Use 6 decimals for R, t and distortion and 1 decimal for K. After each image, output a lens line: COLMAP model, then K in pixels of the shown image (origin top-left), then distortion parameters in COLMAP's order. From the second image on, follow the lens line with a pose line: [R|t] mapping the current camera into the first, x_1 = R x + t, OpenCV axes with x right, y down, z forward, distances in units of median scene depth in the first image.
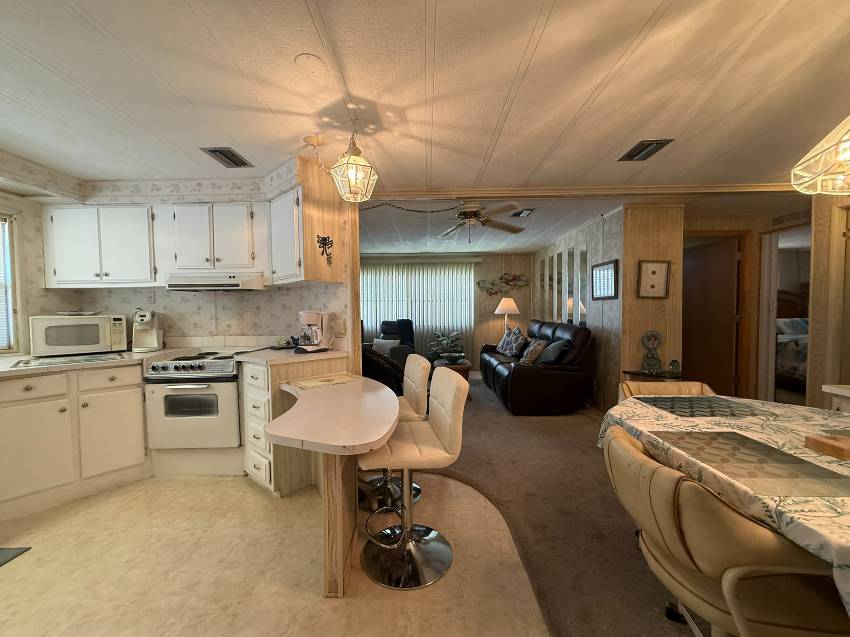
lens RADIAL K [[341.3, 0, 417.9], [0, 341.3, 319.5], [0, 0, 1]] dist [0.001904, -0.000871]
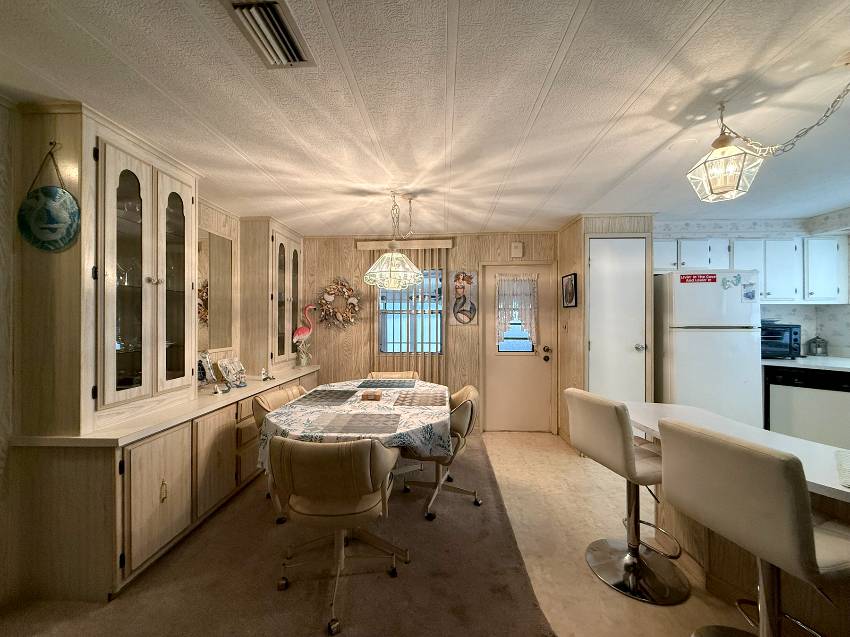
lens RADIAL K [[341.3, 0, 422.4], [0, 341.3, 318.6], [0, 0, 1]] dist [0.001904, -0.000871]
pose [[-0.999407, 0.010782, 0.032695, 0.346785], [0.011723, 0.999519, 0.028716, -0.063822], [-0.032370, 0.029083, -0.999053, 1.245965]]
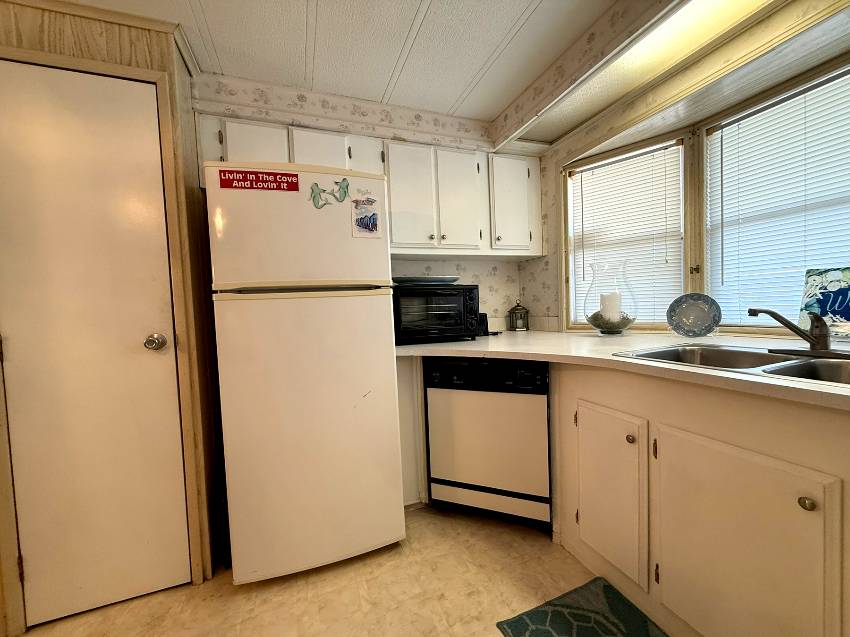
lens RADIAL K [[341.3, 0, 429.4], [0, 341.3, 322.2], [0, 0, 1]] dist [0.001904, -0.000871]
pose [[-0.923919, 0.070133, -0.376104, -0.516540], [0.043292, 0.995905, 0.079361, 0.022895], [0.380130, 0.057041, -0.923172, 0.687109]]
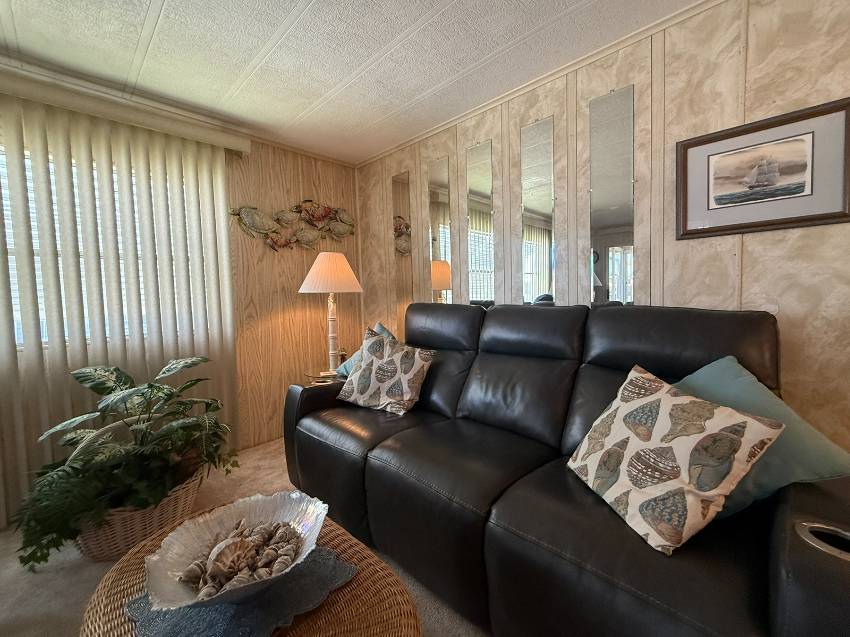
lens RADIAL K [[341.3, 0, 428.7], [0, 341.3, 312.1], [0, 0, 1]] dist [0.001904, -0.000871]
pose [[0.664510, -0.056749, 0.745121, 0.081066], [0.048913, 0.998277, 0.032409, -0.004435], [-0.745677, 0.014910, 0.666141, 1.420537]]
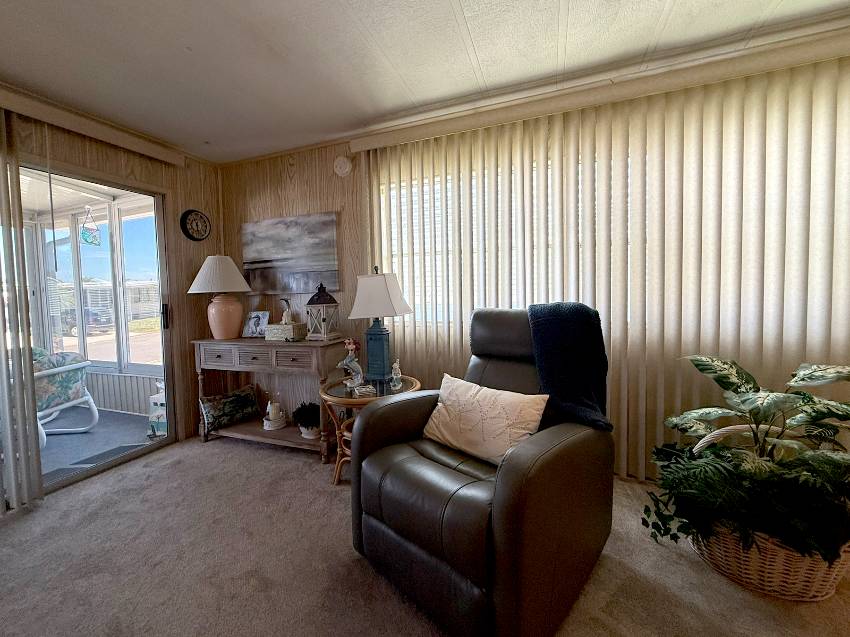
lens RADIAL K [[357.6, 0, 404.6], [0, 357.6, 305.1], [0, 0, 1]] dist [0.006991, -0.000115]
pose [[0.935733, -0.003619, -0.352692, -0.118535], [0.008303, 0.999896, 0.011769, -0.011094], [0.352613, -0.013941, 0.935666, 1.537278]]
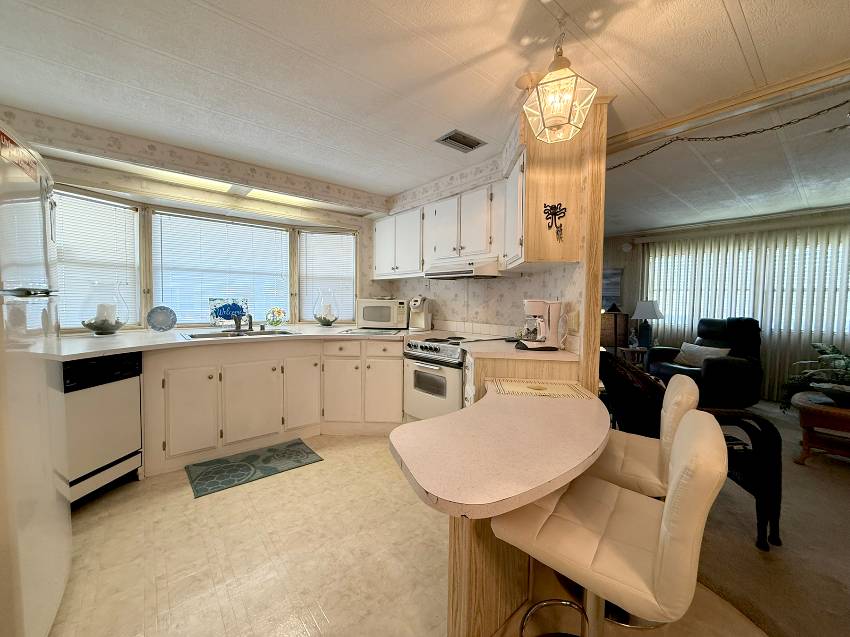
lens RADIAL K [[341.3, 0, 418.6], [0, 341.3, 313.3], [0, 0, 1]] dist [0.001904, -0.000871]
pose [[0.647534, 0.050410, -0.760367, 0.117988], [-0.043849, 0.998621, 0.028863, -0.002304], [0.760774, 0.014652, 0.648852, 0.232619]]
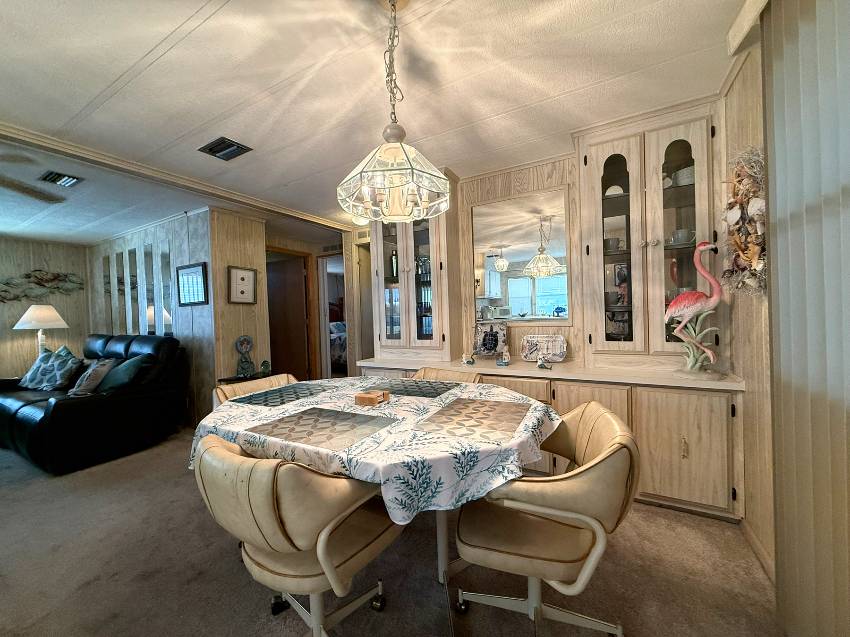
lens RADIAL K [[341.3, 0, 423.5], [0, 341.3, 317.5], [0, 0, 1]] dist [0.001904, -0.000871]
pose [[0.466463, -0.020414, 0.884305, 0.038962], [0.060643, 0.998119, -0.008947, 0.027200], [-0.882460, 0.057801, 0.466824, 0.053985]]
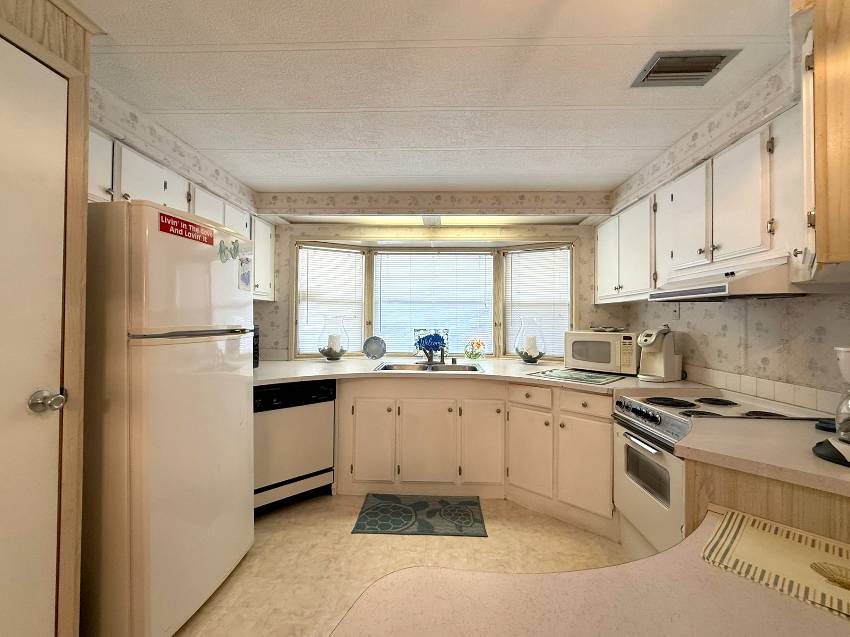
lens RADIAL K [[366.0, 0, 431.6], [0, 366.0, 316.4], [0, 0, 1]] dist [-0.003564, 0.000558]
pose [[-0.007988, 0.000428, -0.999968, 0.053039], [-0.039559, 0.999217, 0.000743, -0.035653], [0.999185, 0.039564, -0.007965, 0.507458]]
